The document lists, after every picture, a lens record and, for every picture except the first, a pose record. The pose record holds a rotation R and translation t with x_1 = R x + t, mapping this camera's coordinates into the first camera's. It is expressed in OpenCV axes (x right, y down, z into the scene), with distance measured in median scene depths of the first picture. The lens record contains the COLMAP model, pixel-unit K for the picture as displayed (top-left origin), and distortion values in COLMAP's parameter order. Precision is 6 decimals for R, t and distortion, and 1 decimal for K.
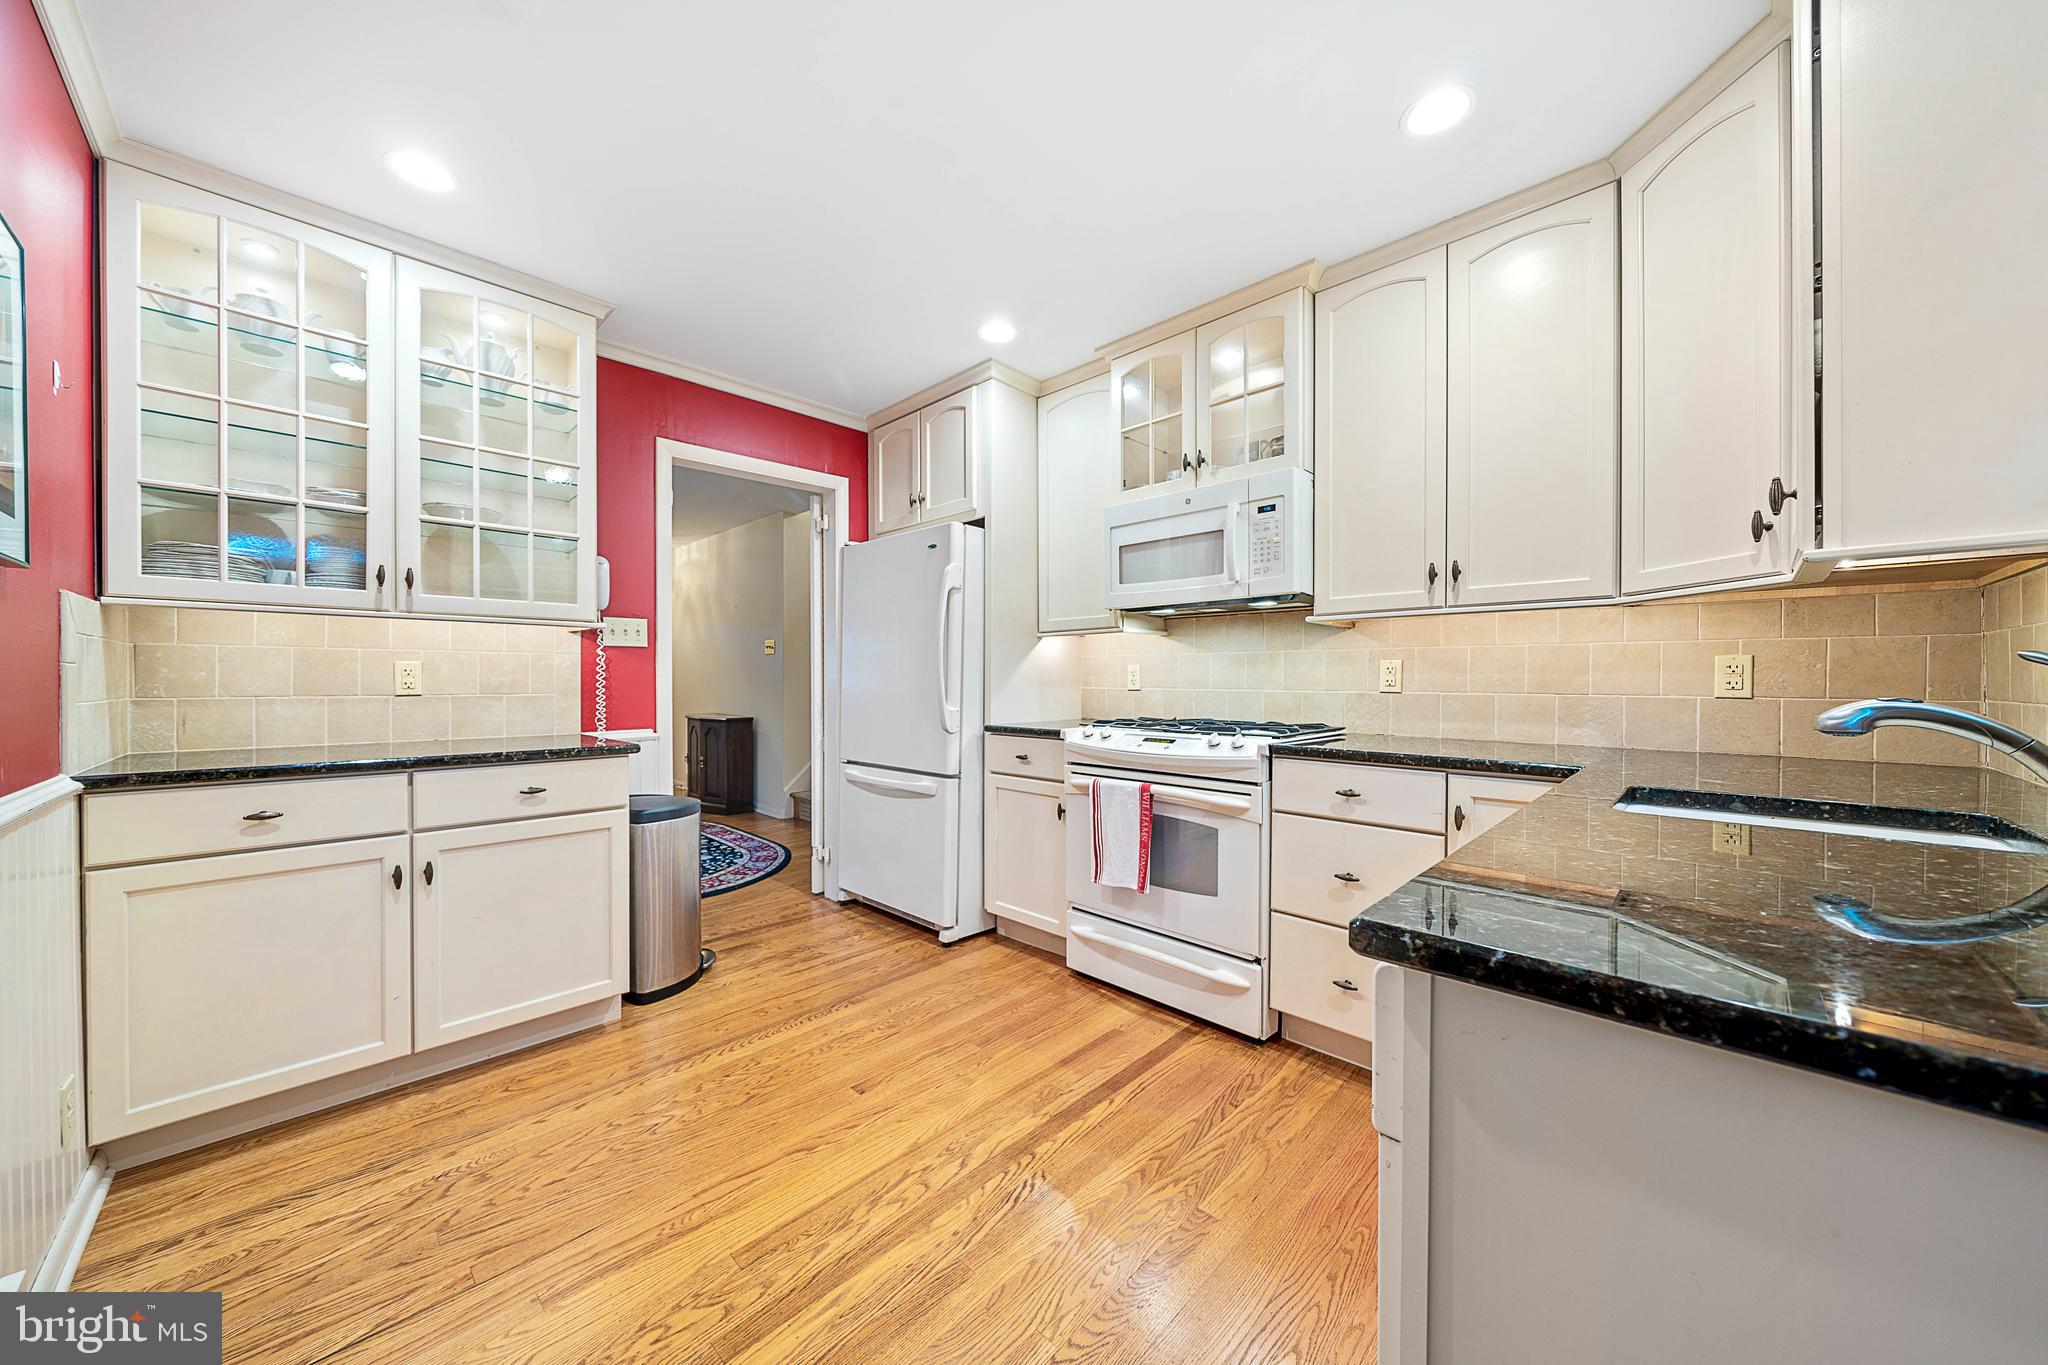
lens RADIAL K [[722.4, 0, 1062.2], [0, 722.4, 680.6], [0, 0, 1]] dist [-0.006442, 0.000022]
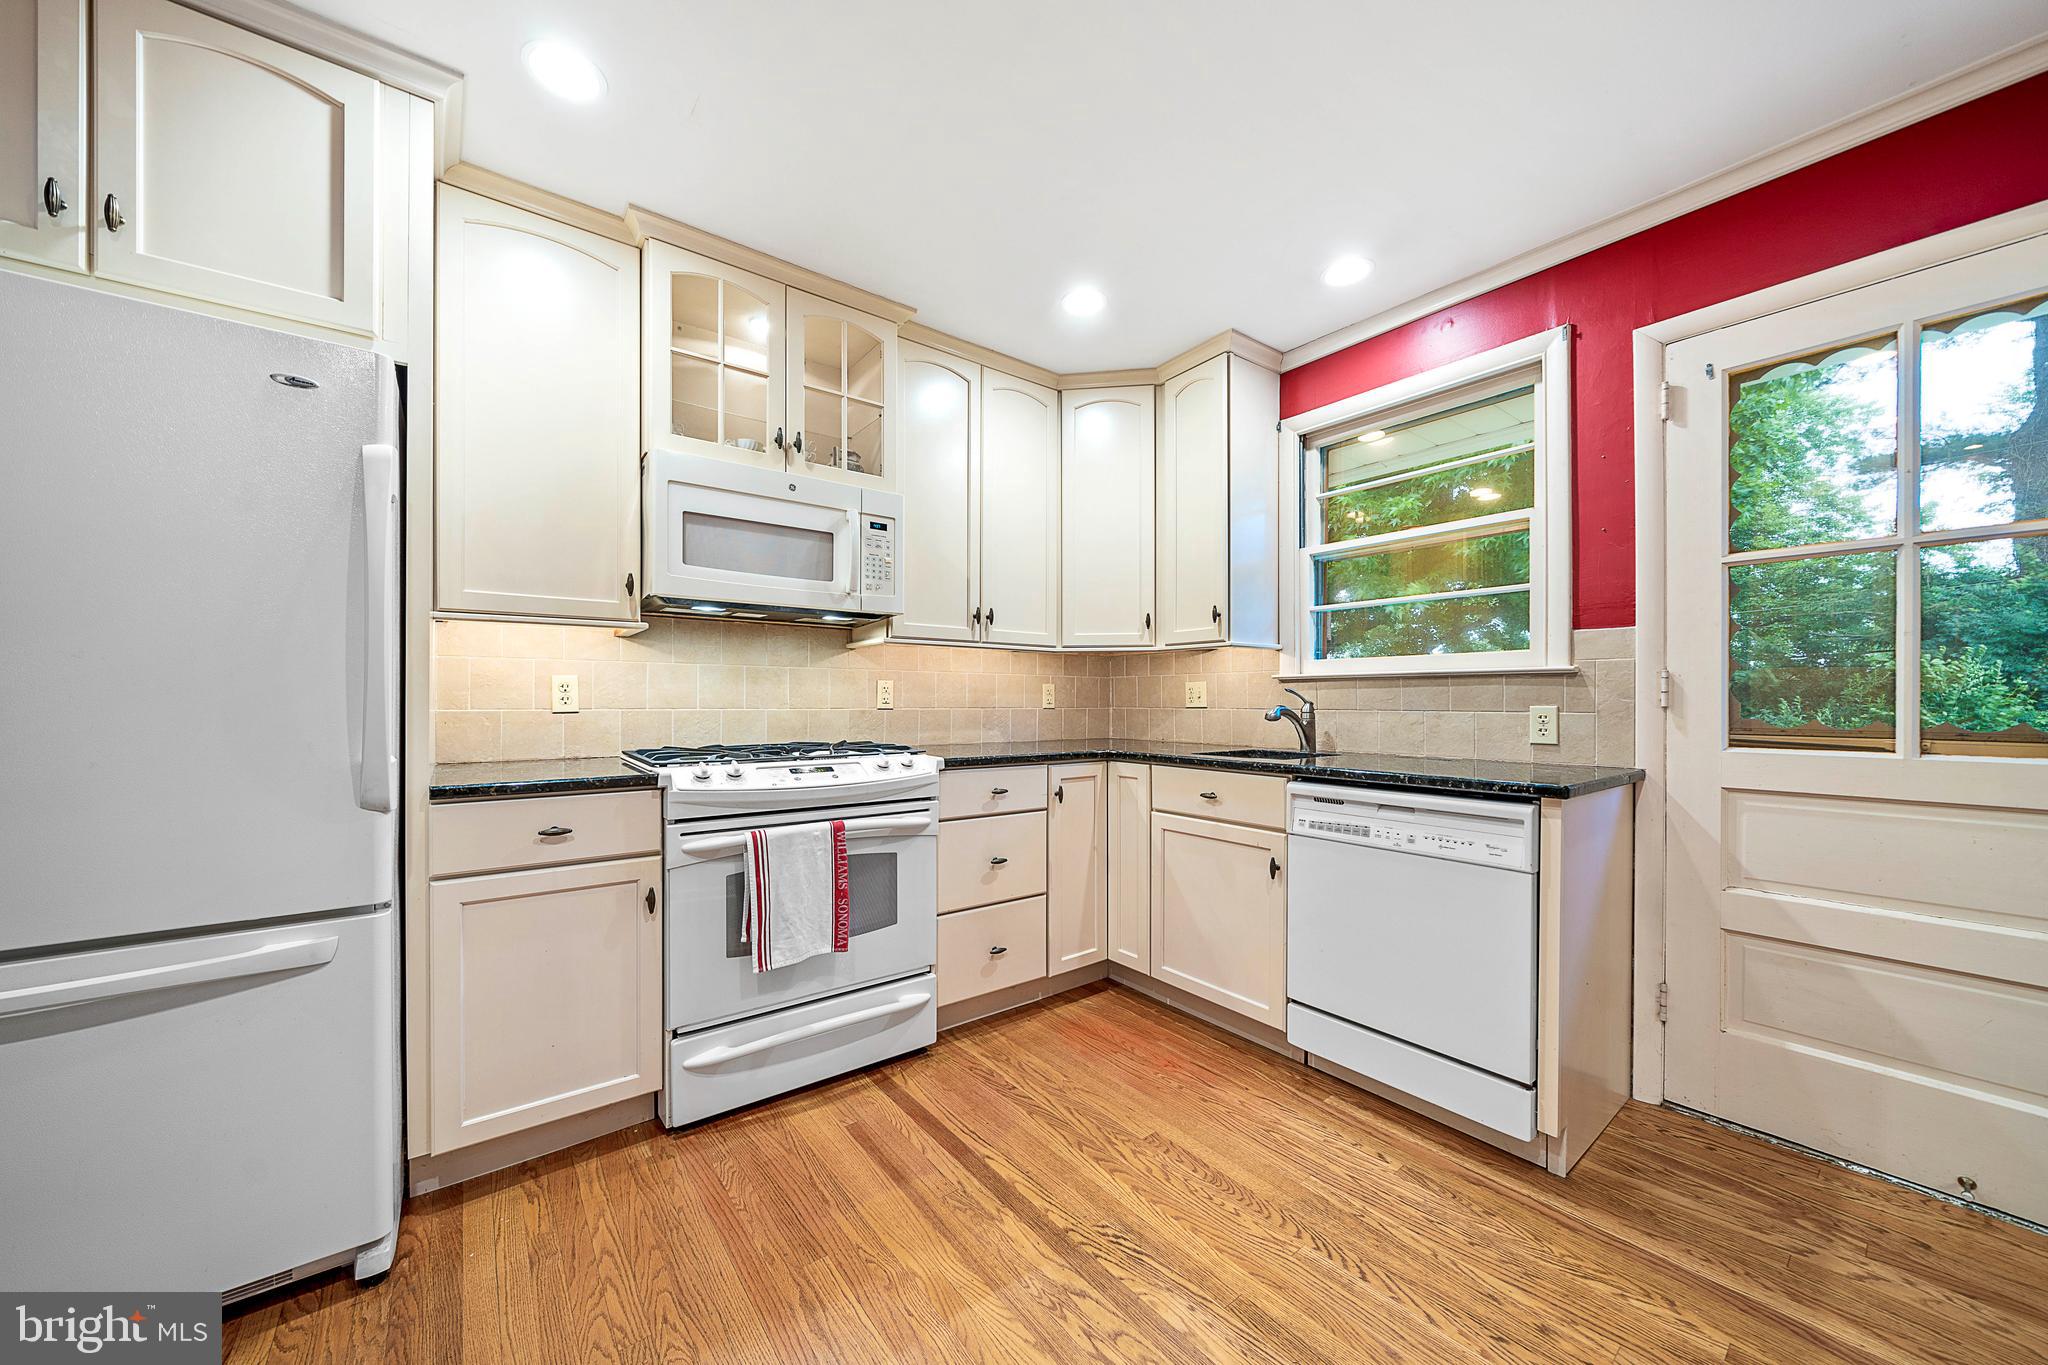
lens RADIAL K [[722.4, 0, 981.3], [0, 722.4, 698.8], [0, 0, 1]] dist [-0.006442, 0.000022]
pose [[0.177676, 0.001023, 0.984088, -0.709753], [-0.000769, 0.999999, -0.000901, 0.001391], [-0.984089, -0.000596, 0.177677, 0.718704]]
